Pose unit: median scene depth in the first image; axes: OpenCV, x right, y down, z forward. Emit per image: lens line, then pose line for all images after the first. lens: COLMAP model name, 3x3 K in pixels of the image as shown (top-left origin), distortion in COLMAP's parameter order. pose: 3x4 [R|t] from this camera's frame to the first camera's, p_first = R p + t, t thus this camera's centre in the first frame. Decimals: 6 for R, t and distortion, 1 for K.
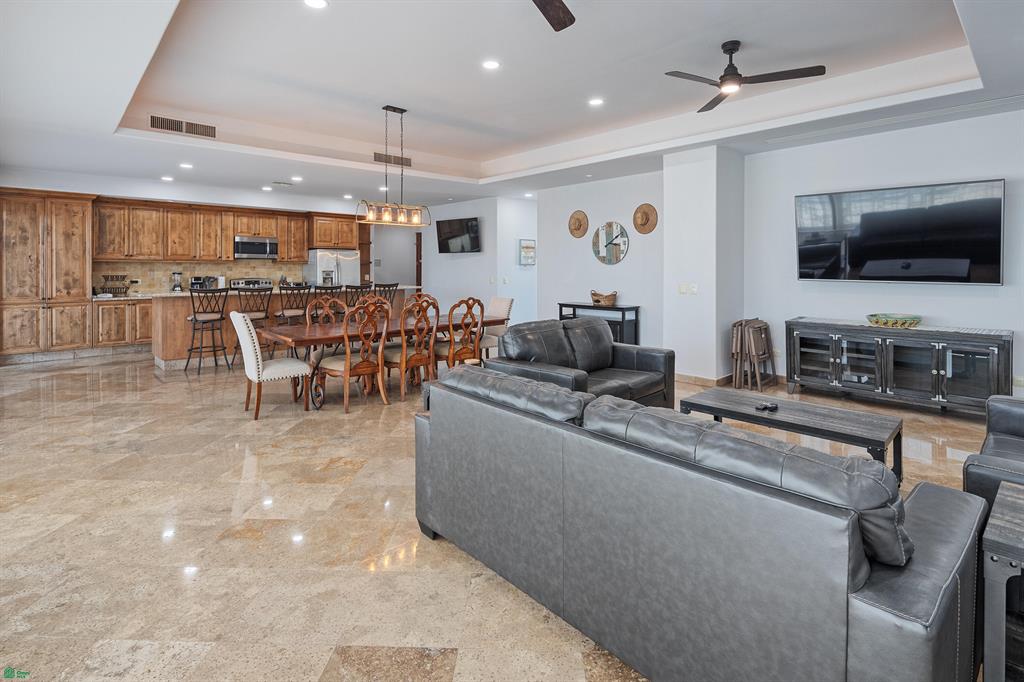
lens RADIAL K [[498.9, 0, 508.4], [0, 498.9, 269.9], [0, 0, 1]] dist [0.006692, -0.006236]
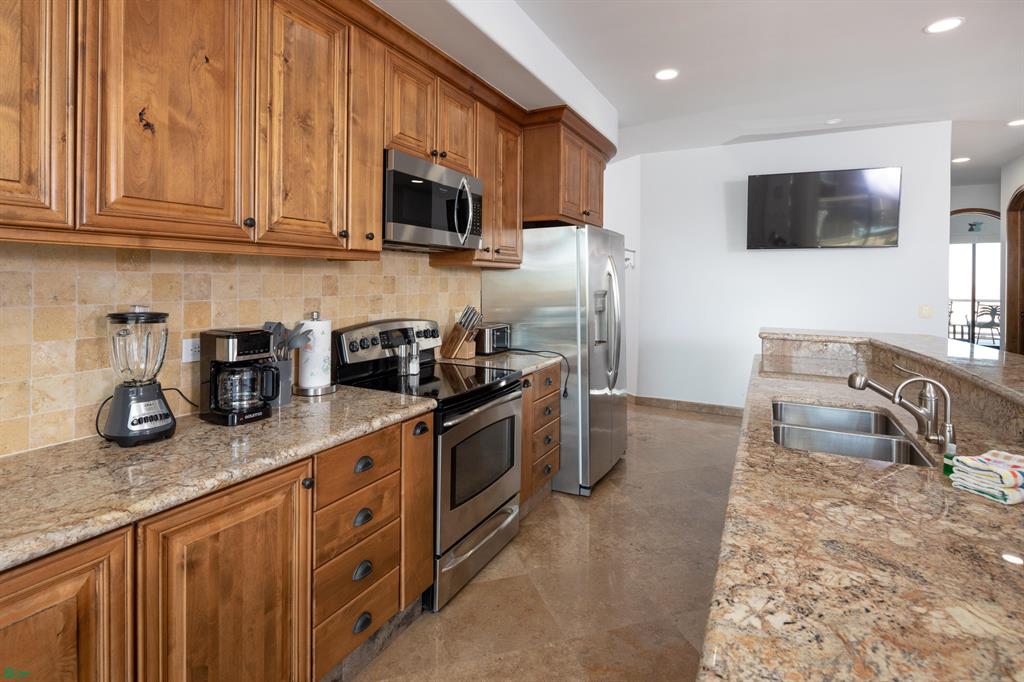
lens RADIAL K [[498.9, 0, 511.1], [0, 498.9, 281.1], [0, 0, 1]] dist [0.006692, -0.006236]
pose [[0.943014, 0.001673, 0.332750, -0.673057], [-0.002254, 0.999997, 0.001360, -0.006034], [-0.332747, -0.002032, 0.943014, 0.893647]]
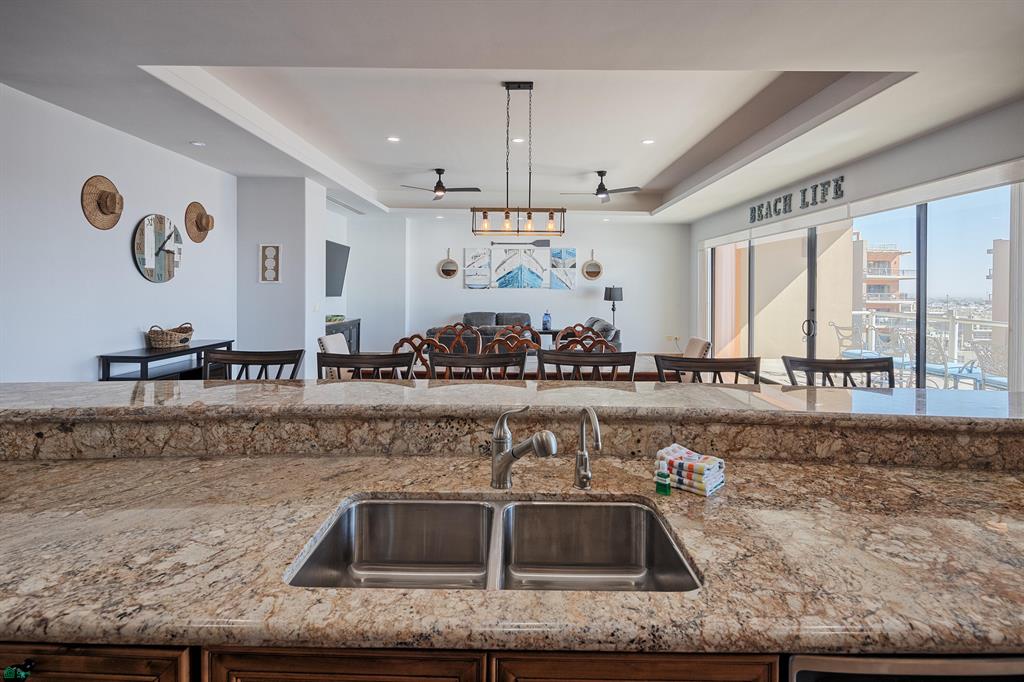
lens RADIAL K [[498.9, 0, 513.1], [0, 498.9, 291.8], [0, 0, 1]] dist [0.006692, -0.006236]
pose [[-0.720990, -0.010502, 0.692866, -0.556698], [-0.005617, 0.999941, 0.009311, -0.007363], [-0.692923, 0.002821, -0.721006, 1.146332]]
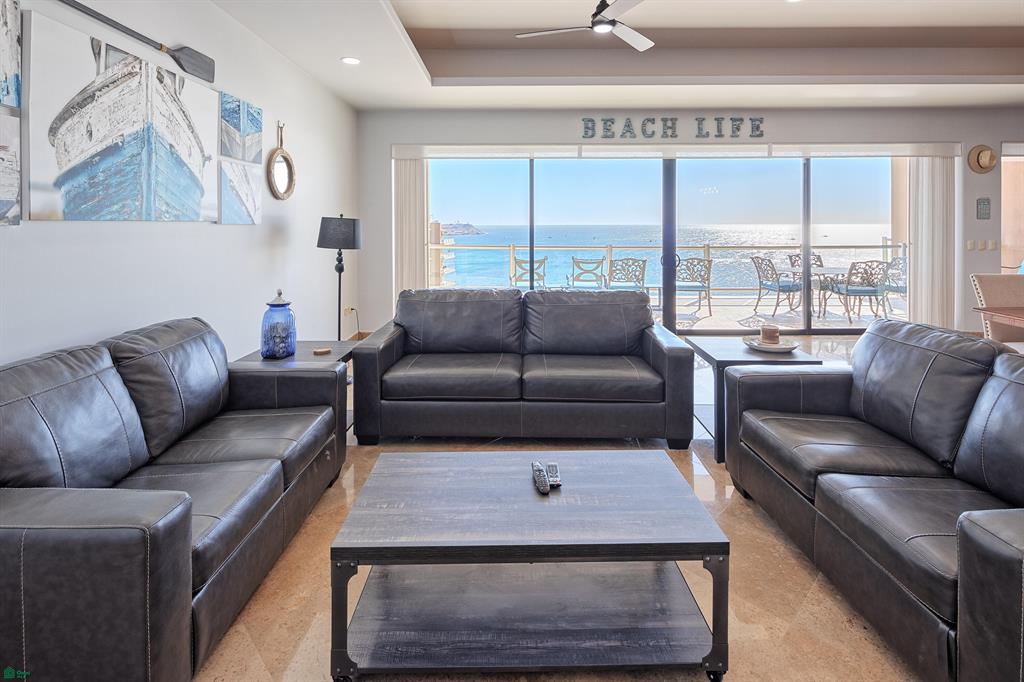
lens RADIAL K [[498.9, 0, 511.6], [0, 498.9, 226.2], [0, 0, 1]] dist [0.006692, -0.006236]
pose [[-0.687804, 0.004021, -0.725886, 0.408663], [-0.001264, 0.999977, 0.006738, -0.003703], [0.725896, 0.005552, -0.687782, 0.578030]]
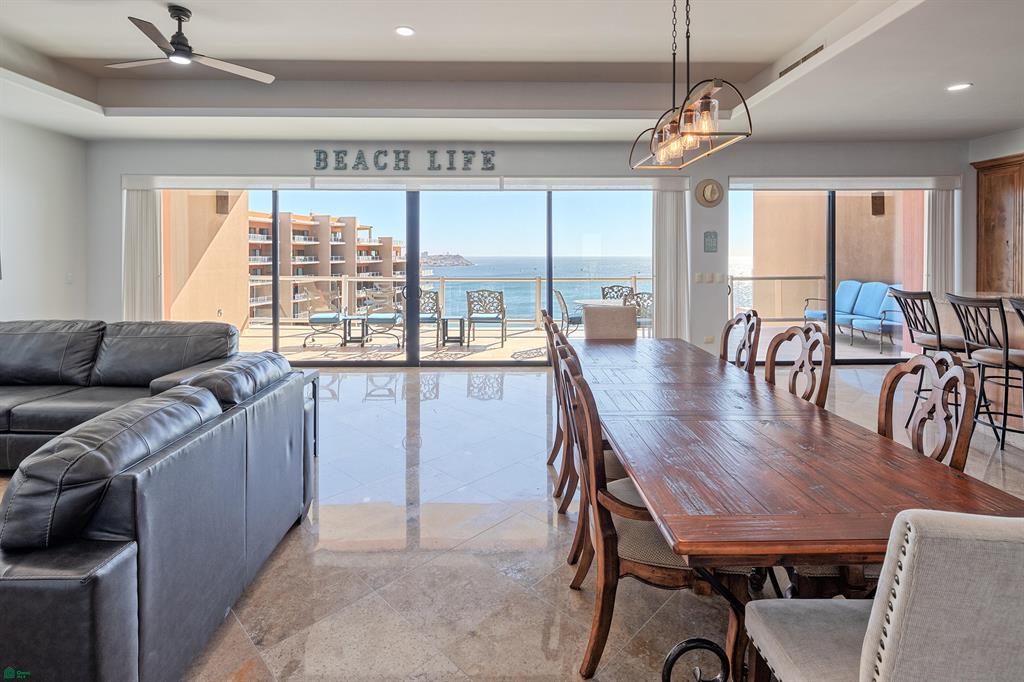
lens RADIAL K [[498.9, 0, 512.2], [0, 498.9, 256.5], [0, 0, 1]] dist [0.006692, -0.006236]
pose [[-0.673456, 0.000104, -0.739227, 0.141625], [-0.004322, 0.999982, 0.004079, -0.005224], [0.739214, 0.005942, -0.673444, 0.868569]]
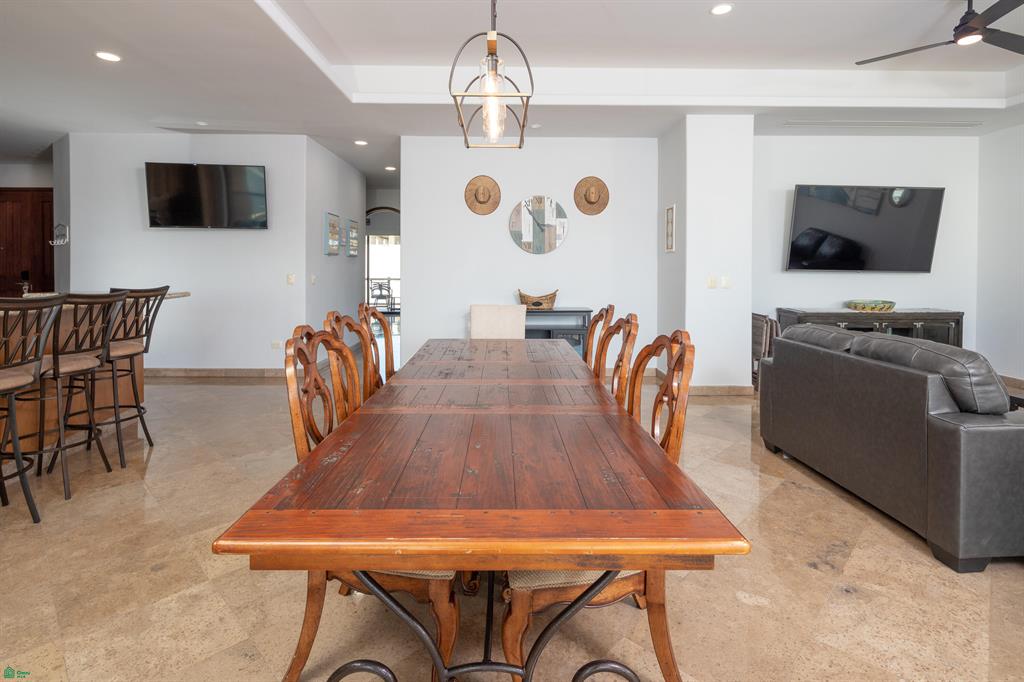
lens RADIAL K [[498.9, 0, 512.1], [0, 498.9, 278.4], [0, 0, 1]] dist [0.006692, -0.006236]
pose [[0.671703, -0.011764, 0.740727, -0.371658], [-0.000308, 0.999869, 0.016158, 0.014064], [-0.740821, -0.011081, 0.671611, 0.532497]]
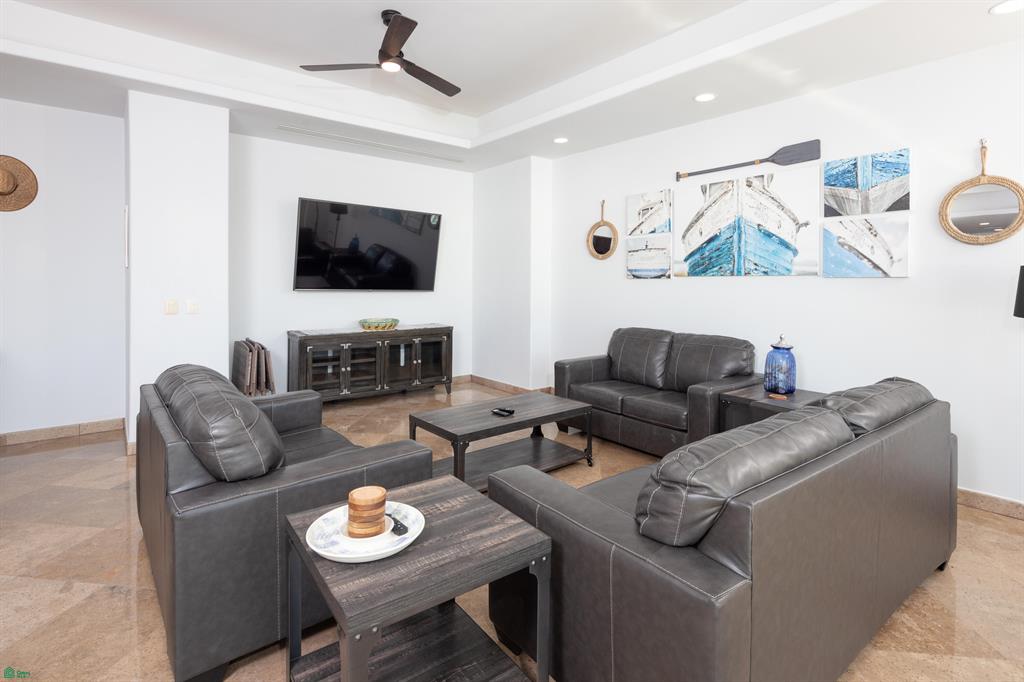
lens RADIAL K [[498.9, 0, 514.1], [0, 498.9, 286.6], [0, 0, 1]] dist [0.006692, -0.006236]
pose [[0.081623, -0.008790, 0.996625, -0.207738], [-0.003824, 0.999951, 0.009133, 0.002688], [-0.996656, -0.004556, 0.081585, 0.380507]]
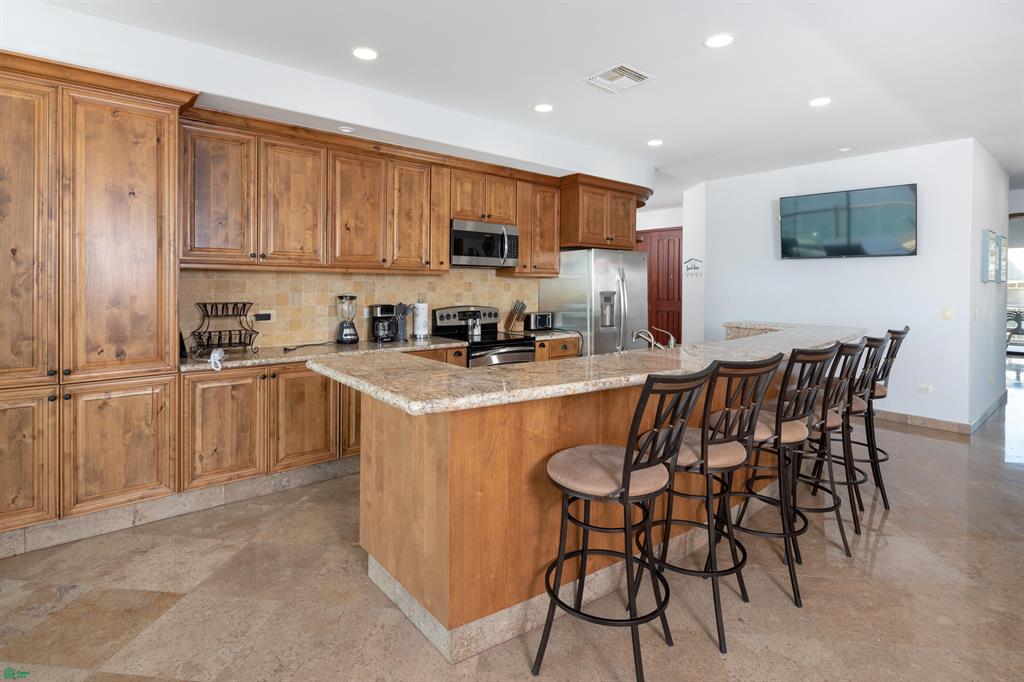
lens RADIAL K [[498.9, 0, 508.1], [0, 498.9, 286.0], [0, 0, 1]] dist [0.006692, -0.006236]
pose [[0.997902, 0.003524, -0.064653, -0.546128], [-0.003579, 0.999993, -0.000728, -0.003643], [0.064650, 0.000958, 0.997908, 0.622019]]
